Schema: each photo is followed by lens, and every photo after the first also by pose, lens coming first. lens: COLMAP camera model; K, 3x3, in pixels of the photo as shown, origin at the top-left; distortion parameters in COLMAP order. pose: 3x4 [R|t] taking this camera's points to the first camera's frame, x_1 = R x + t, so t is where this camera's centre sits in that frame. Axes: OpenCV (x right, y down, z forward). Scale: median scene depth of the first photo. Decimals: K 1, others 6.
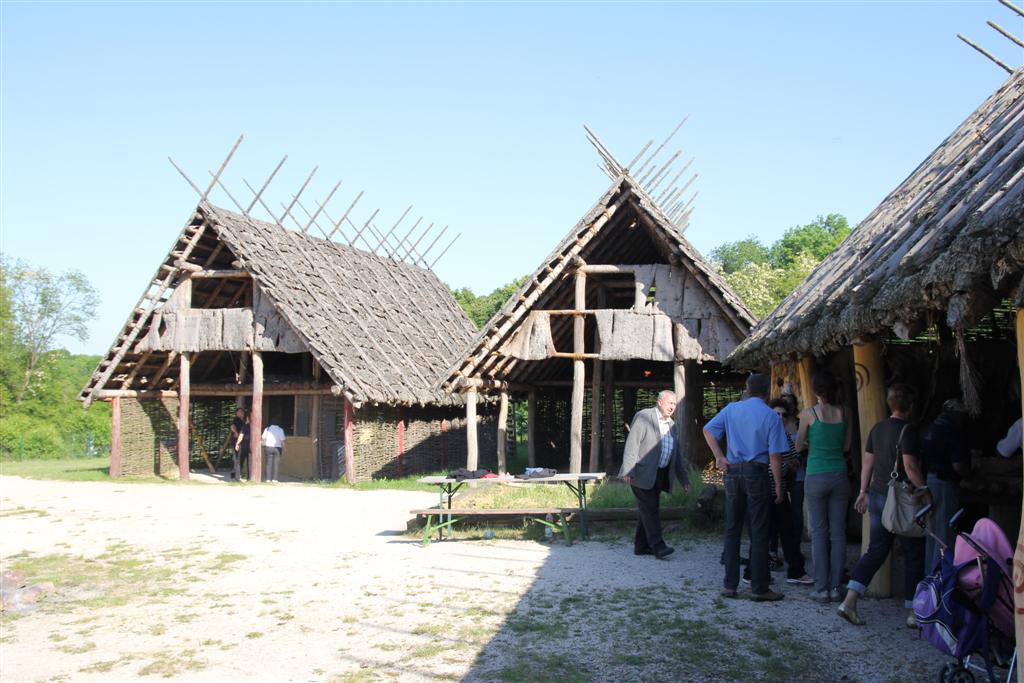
lens RADIAL K [[1061.9, 0, 508.0], [0, 1061.9, 340.8], [0, 0, 1]] dist [0.016100, 0.000000]
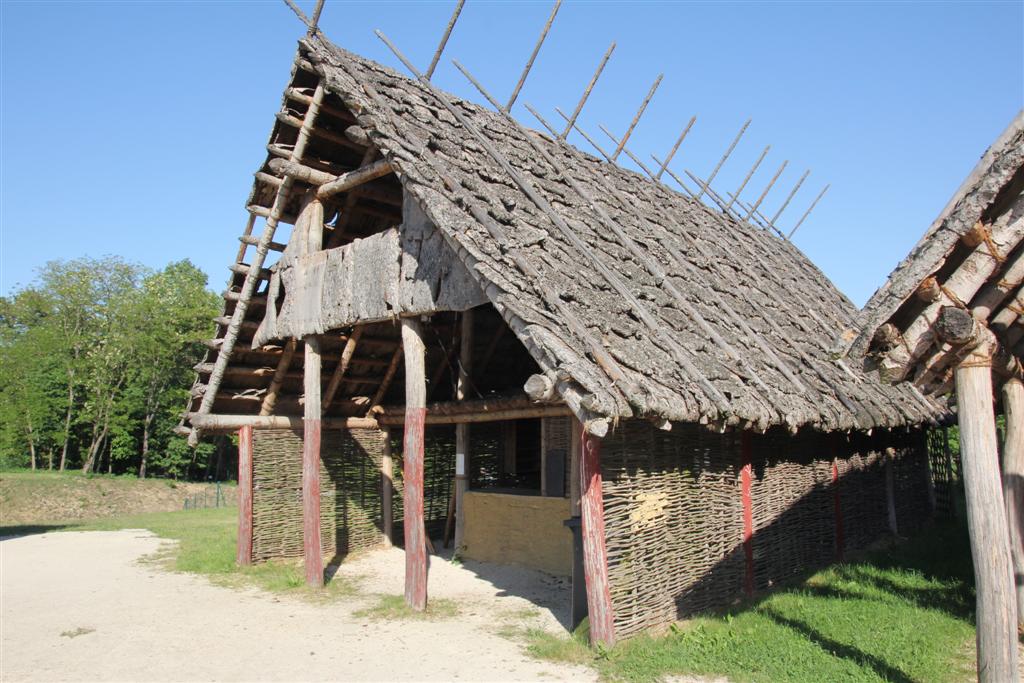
lens RADIAL K [[815.8, 0, 502.4], [0, 815.8, 351.6], [0, 0, 1]] dist [-0.137907, 0.115269]
pose [[0.913808, -0.062684, -0.401280, -0.058099], [0.041914, 0.997297, -0.060341, 0.046114], [0.403978, 0.038321, 0.913966, 0.680775]]
